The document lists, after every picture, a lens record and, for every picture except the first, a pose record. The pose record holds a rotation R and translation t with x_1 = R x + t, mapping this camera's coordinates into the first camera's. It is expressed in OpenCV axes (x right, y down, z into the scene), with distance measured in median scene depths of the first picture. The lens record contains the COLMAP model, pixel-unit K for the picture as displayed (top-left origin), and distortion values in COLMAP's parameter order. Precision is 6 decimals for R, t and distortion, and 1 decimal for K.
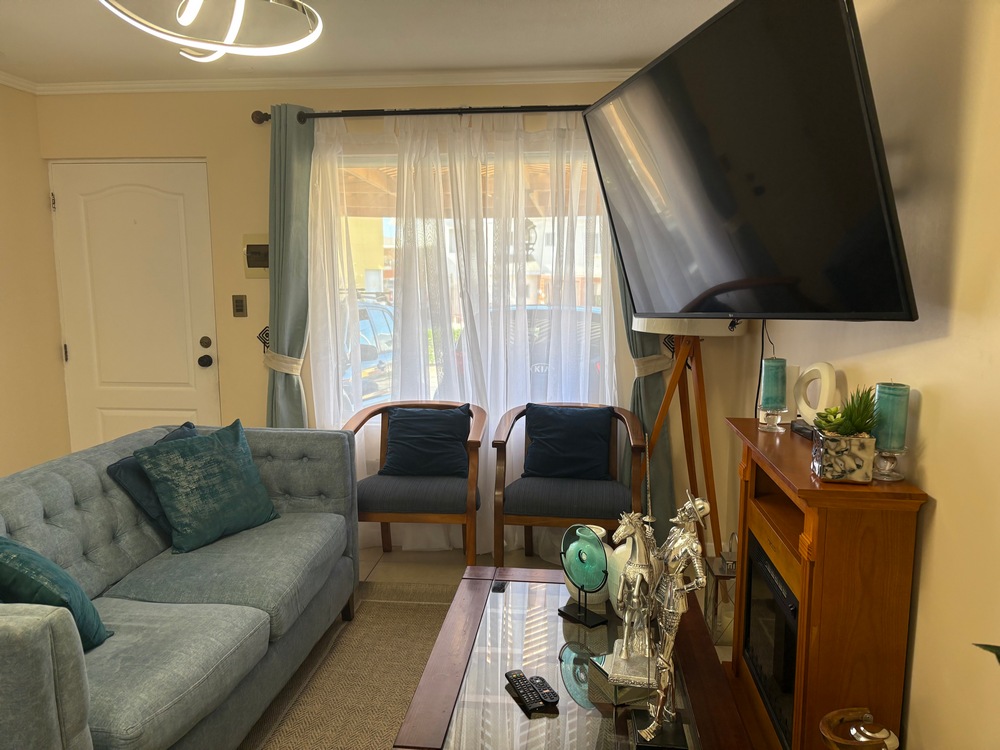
lens RADIAL K [[755.3, 0, 498.4], [0, 755.3, 379.7], [0, 0, 1]] dist [0.037127, -0.010138]
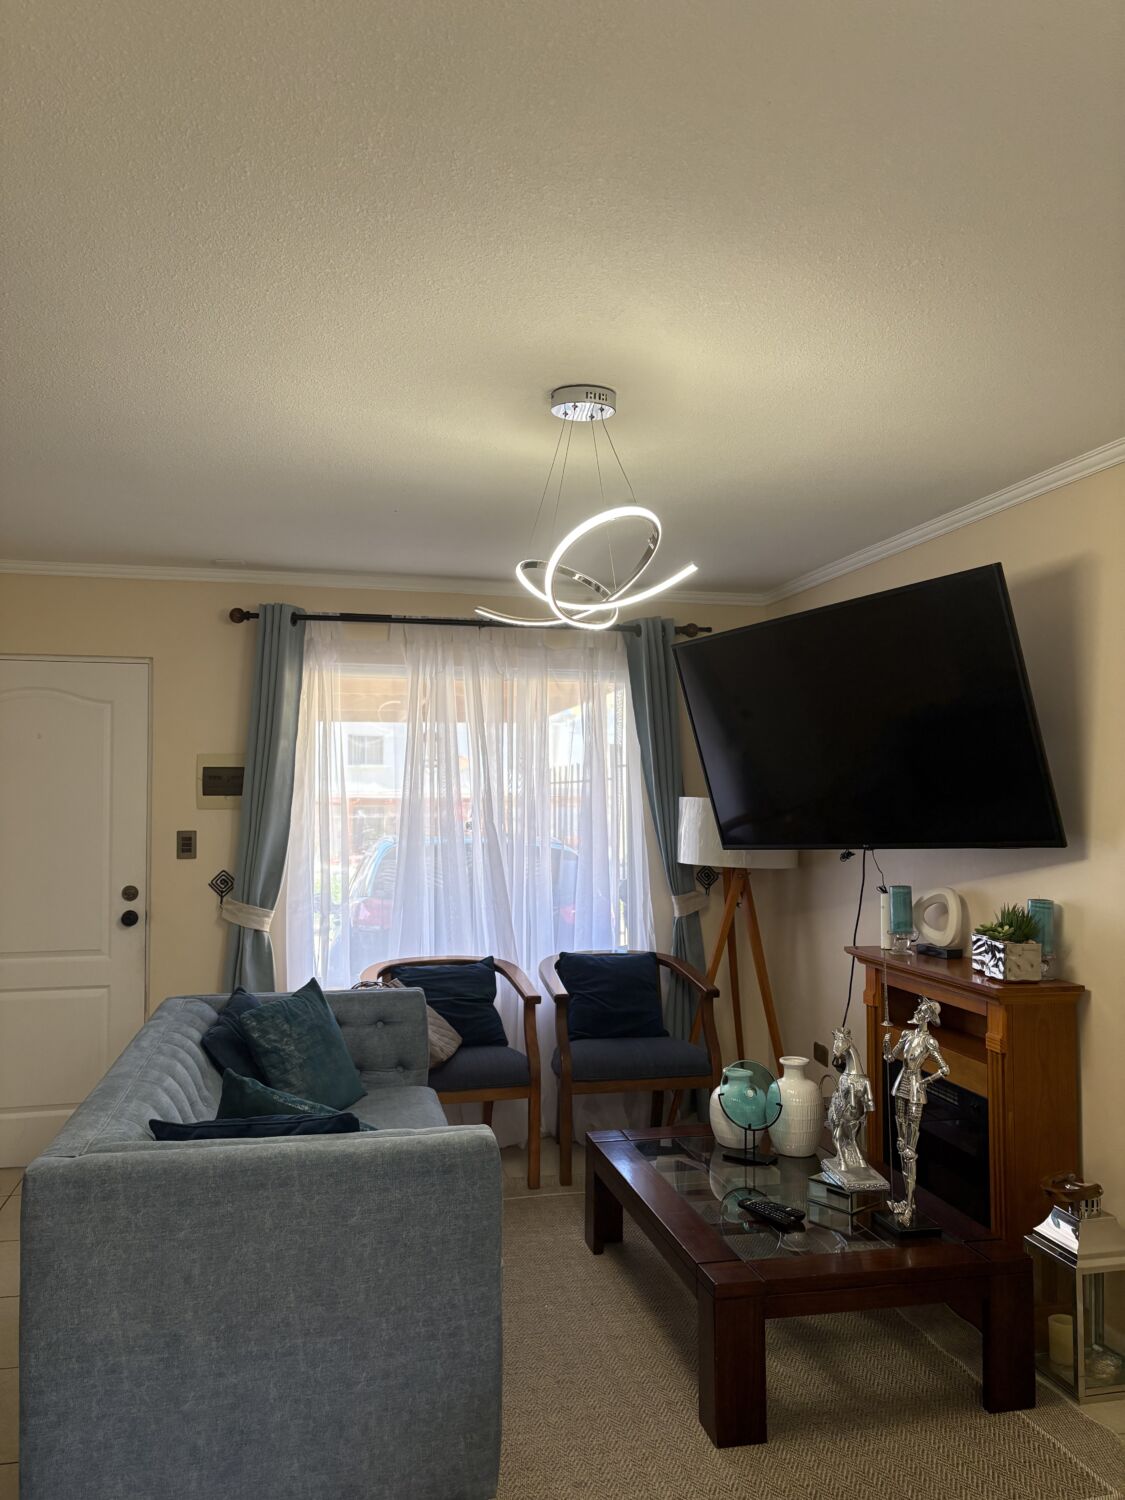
lens RADIAL K [[1133.0, 0, 564.1], [0, 1133.0, 745.1], [0, 0, 1]] dist [0.037127, -0.010138]
pose [[0.943266, 0.016245, 0.331640, -0.393465], [0.043414, 0.984194, -0.171690, 0.020515], [-0.329187, 0.176347, 0.927651, -0.238990]]
